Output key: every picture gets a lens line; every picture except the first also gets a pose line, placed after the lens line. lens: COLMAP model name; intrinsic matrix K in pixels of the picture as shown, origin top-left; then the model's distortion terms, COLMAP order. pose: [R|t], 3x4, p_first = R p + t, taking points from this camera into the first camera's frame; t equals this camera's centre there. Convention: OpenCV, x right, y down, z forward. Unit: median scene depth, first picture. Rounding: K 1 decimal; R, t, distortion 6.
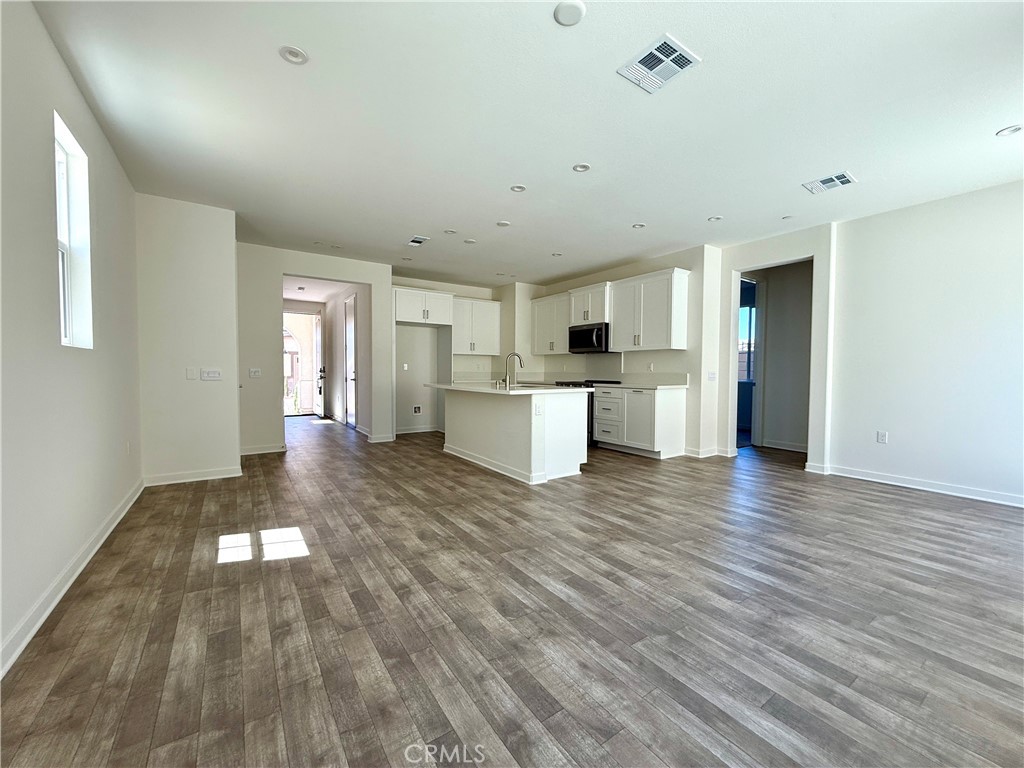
lens RADIAL K [[406.7, 0, 511.0], [0, 406.7, 382.5], [0, 0, 1]] dist [-0.003796, -0.000550]
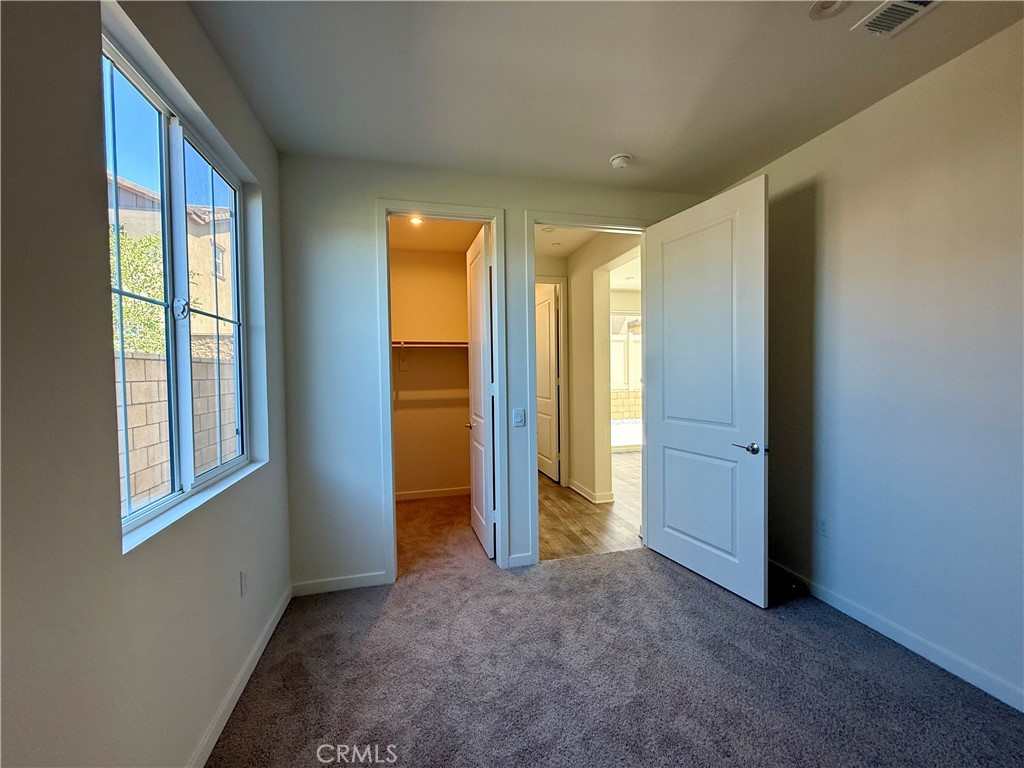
lens RADIAL K [[406.7, 0, 512.5], [0, 406.7, 382.7], [0, 0, 1]] dist [-0.003796, -0.000550]
pose [[-0.940721, -0.001409, 0.339178, -0.009621], [0.020606, 0.997907, 0.061297, -0.101582], [-0.338554, 0.064653, -0.938723, 1.234059]]
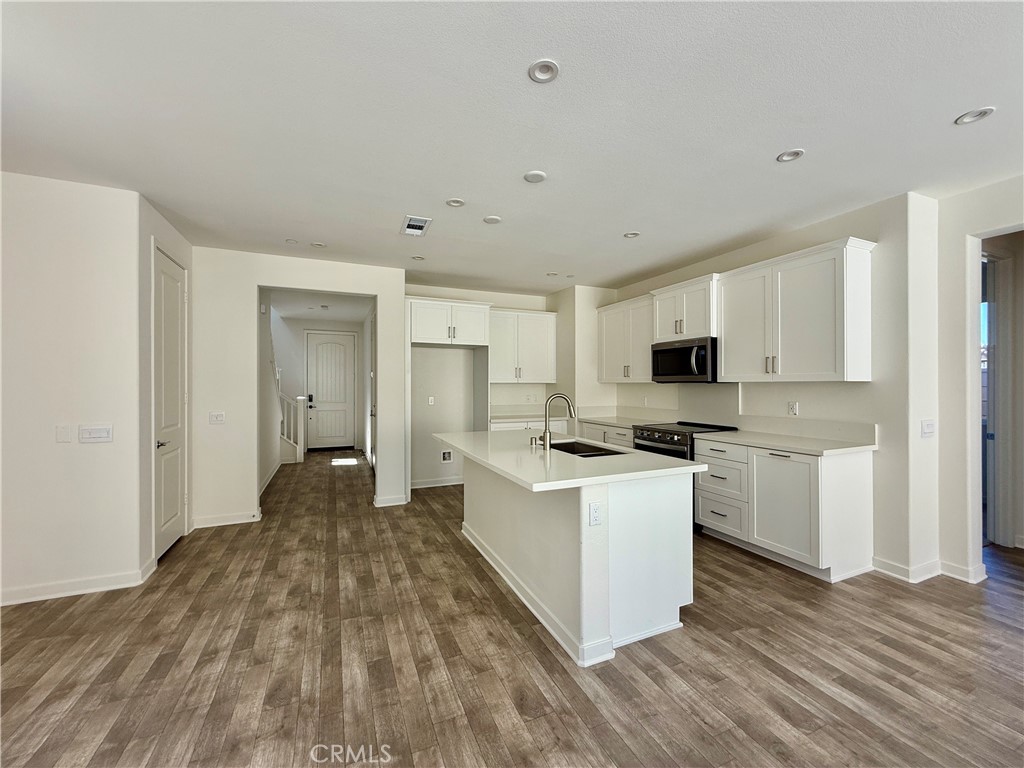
lens RADIAL K [[406.7, 0, 509.7], [0, 406.7, 382.8], [0, 0, 1]] dist [-0.003796, -0.000550]
pose [[0.982122, -0.008065, -0.188072, 0.042194], [0.001497, 0.999385, -0.035040, -0.057192], [0.188239, 0.034132, 0.981530, 0.337414]]
